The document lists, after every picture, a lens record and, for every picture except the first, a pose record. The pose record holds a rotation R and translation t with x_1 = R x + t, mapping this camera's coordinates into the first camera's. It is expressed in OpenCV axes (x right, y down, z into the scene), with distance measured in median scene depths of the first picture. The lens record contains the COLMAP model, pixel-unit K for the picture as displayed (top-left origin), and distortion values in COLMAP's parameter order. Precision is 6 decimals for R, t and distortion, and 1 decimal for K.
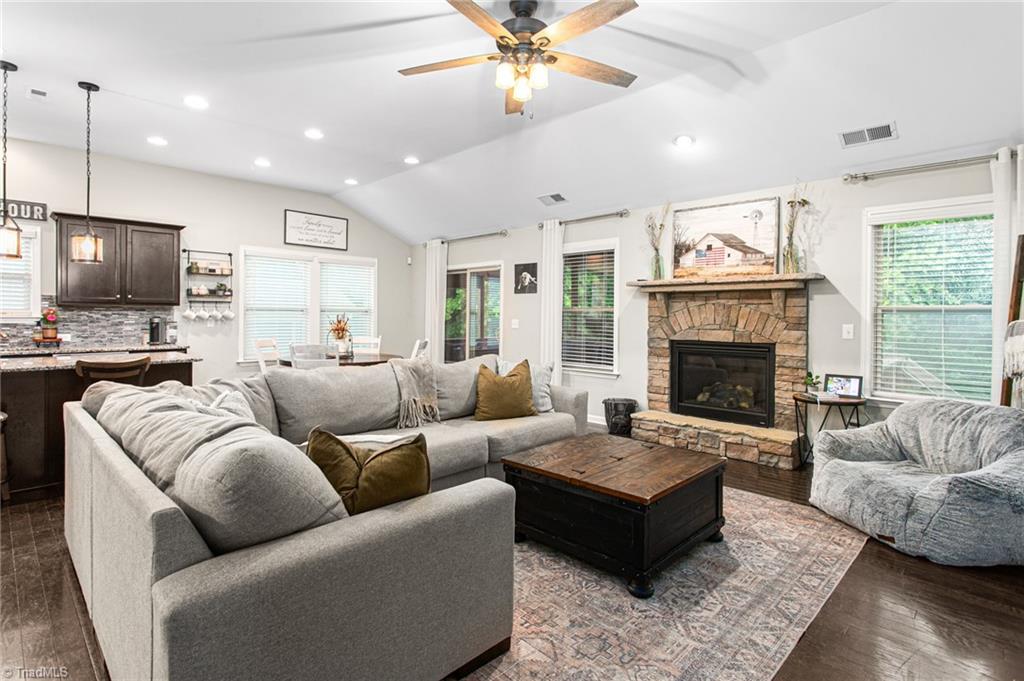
lens RADIAL K [[504.7, 0, 514.4], [0, 504.7, 315.8], [0, 0, 1]] dist [0.000542, 0.000427]
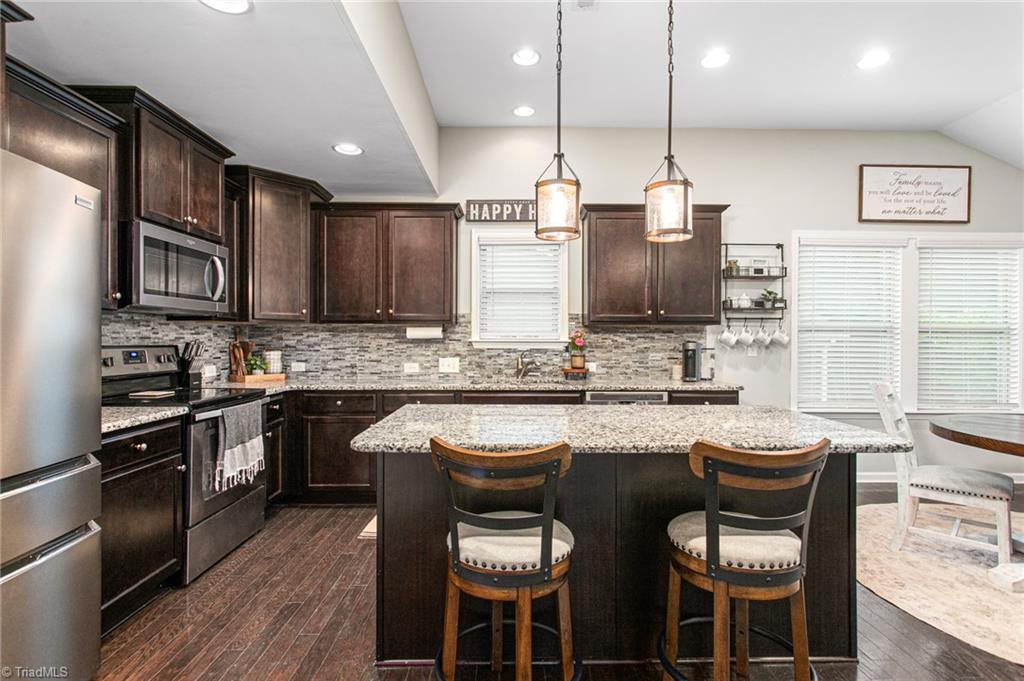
lens RADIAL K [[492.3, 0, 512.0], [0, 492.3, 340.5], [0, 0, 1]] dist [-0.000263, 0.000169]
pose [[0.699981, 0.001710, -0.714159, -0.440747], [-0.002048, 0.999998, 0.000387, 0.001515], [0.714158, 0.001192, 0.699983, 0.387952]]
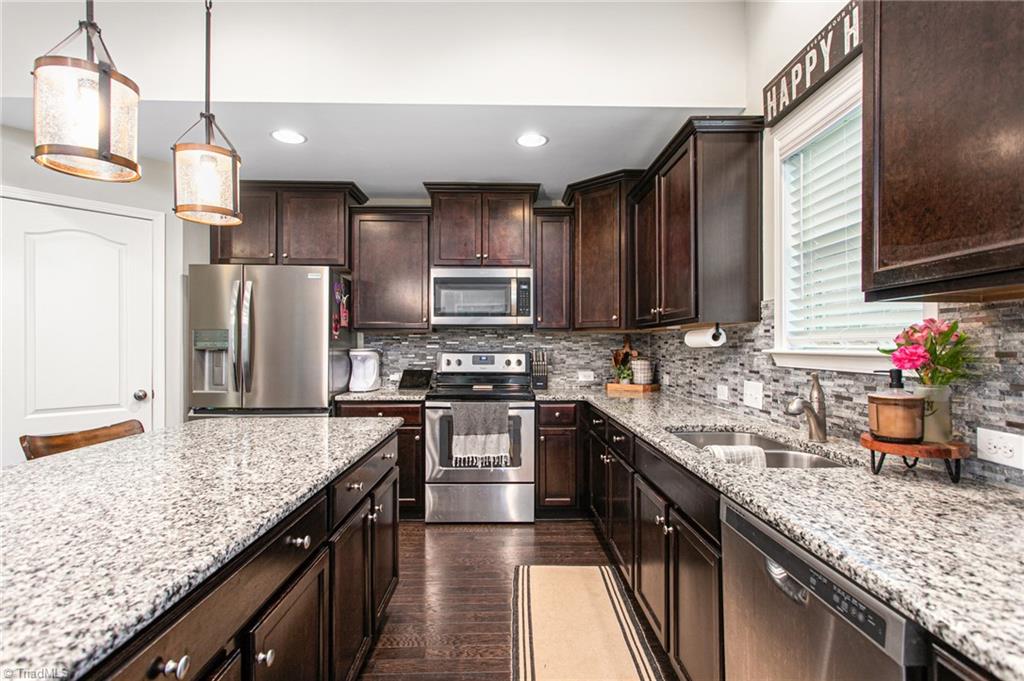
lens RADIAL K [[492.3, 0, 512.0], [0, 492.3, 340.5], [0, 0, 1]] dist [-0.000263, 0.000169]
pose [[-0.704454, -0.012996, -0.709630, -0.605390], [-0.006606, 0.999909, -0.011754, -0.000798], [0.709719, -0.003592, -0.704476, 1.031301]]
